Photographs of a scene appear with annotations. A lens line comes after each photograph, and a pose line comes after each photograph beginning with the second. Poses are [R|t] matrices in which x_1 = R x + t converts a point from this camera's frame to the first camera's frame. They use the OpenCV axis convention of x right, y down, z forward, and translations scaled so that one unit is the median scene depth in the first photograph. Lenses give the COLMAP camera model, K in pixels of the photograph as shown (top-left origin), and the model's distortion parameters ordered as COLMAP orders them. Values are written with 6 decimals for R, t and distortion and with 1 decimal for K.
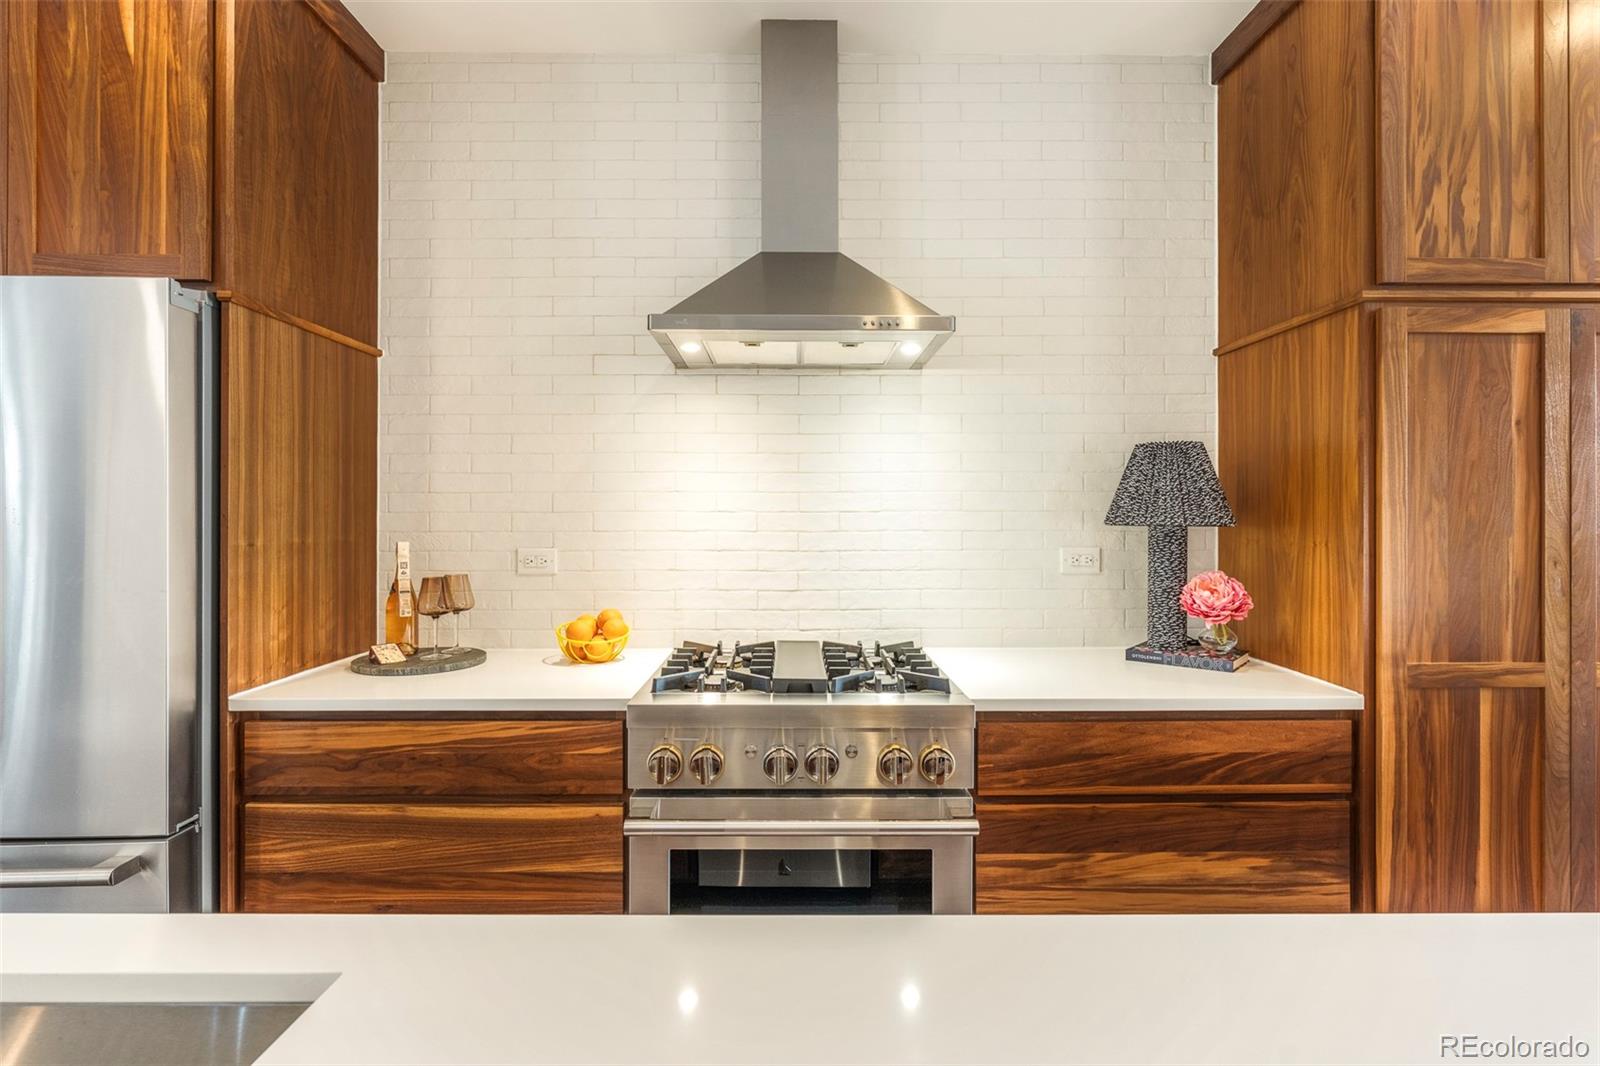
lens RADIAL K [[808.2, 0, 799.9], [0, 808.2, 520.7], [0, 0, 1]] dist [0.000417, -0.000543]
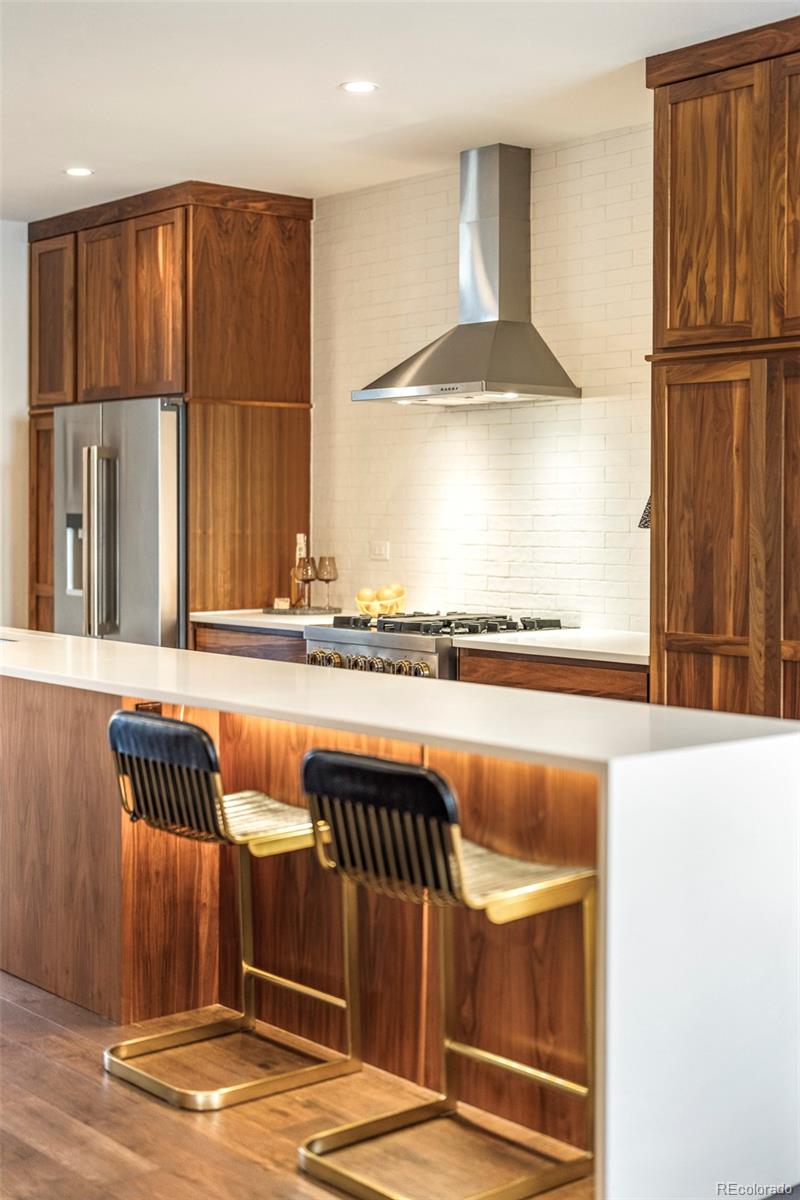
lens RADIAL K [[1672.0, 0, 400.0], [0, 1672.0, 600.0], [0, 0, 1]] dist [0.003435, 0.043164]
pose [[0.639858, 0.043631, -0.767253, 2.584917], [-0.008638, 0.998732, 0.049591, -0.010266], [0.768444, -0.025104, 0.639424, -1.111360]]
